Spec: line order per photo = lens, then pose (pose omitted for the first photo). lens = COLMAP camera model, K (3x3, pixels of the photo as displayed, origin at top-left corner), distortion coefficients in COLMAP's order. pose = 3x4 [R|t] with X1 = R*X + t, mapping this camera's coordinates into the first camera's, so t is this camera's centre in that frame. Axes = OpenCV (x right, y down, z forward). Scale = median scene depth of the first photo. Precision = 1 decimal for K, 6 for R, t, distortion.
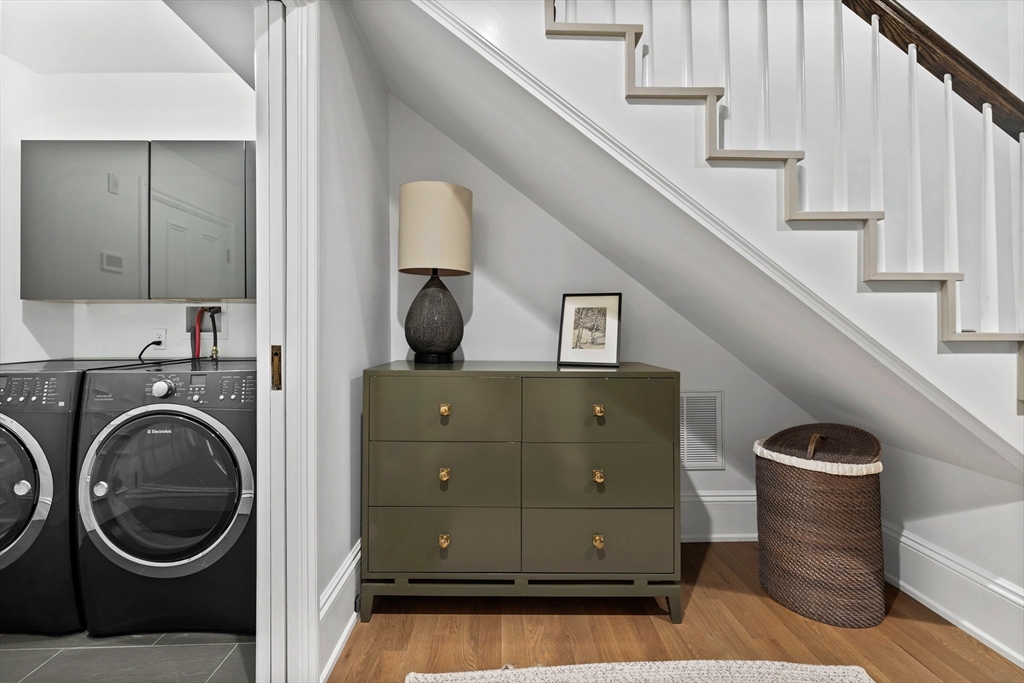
lens RADIAL K [[437.8, 0, 510.8], [0, 437.8, 328.1], [0, 0, 1]] dist [0.000096, 0.000335]
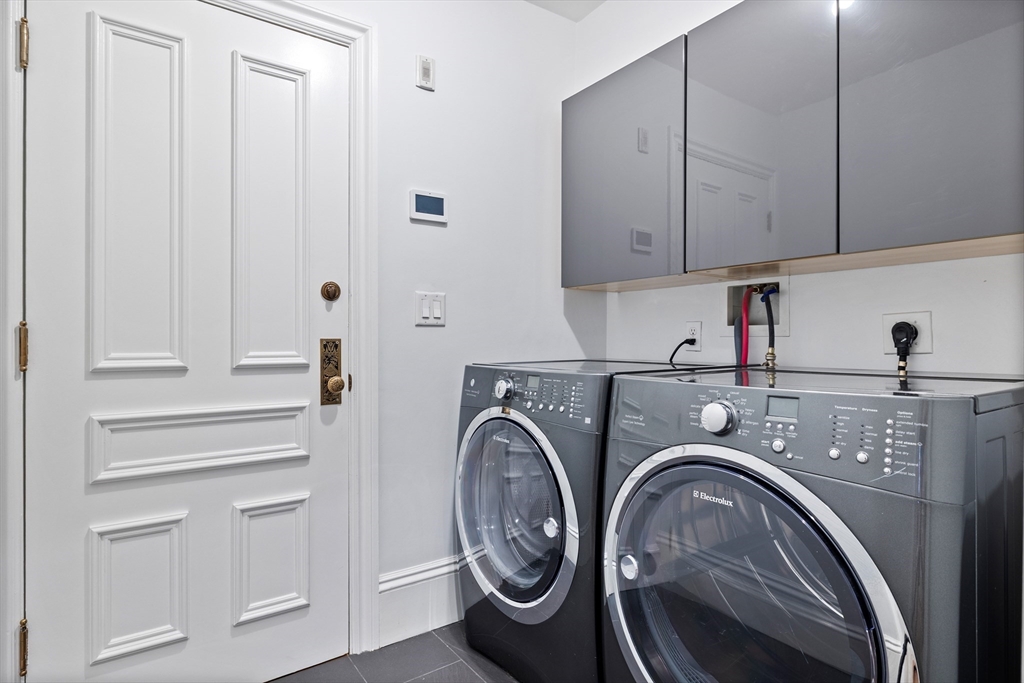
lens RADIAL K [[559.7, 0, 514.3], [0, 559.7, 337.0], [0, 0, 1]] dist [0.001738, 0.000293]
pose [[0.574578, 0.002866, -0.818445, -0.324007], [-0.002246, 0.999996, 0.001924, 0.034797], [0.818447, 0.000733, 0.574582, 0.348444]]
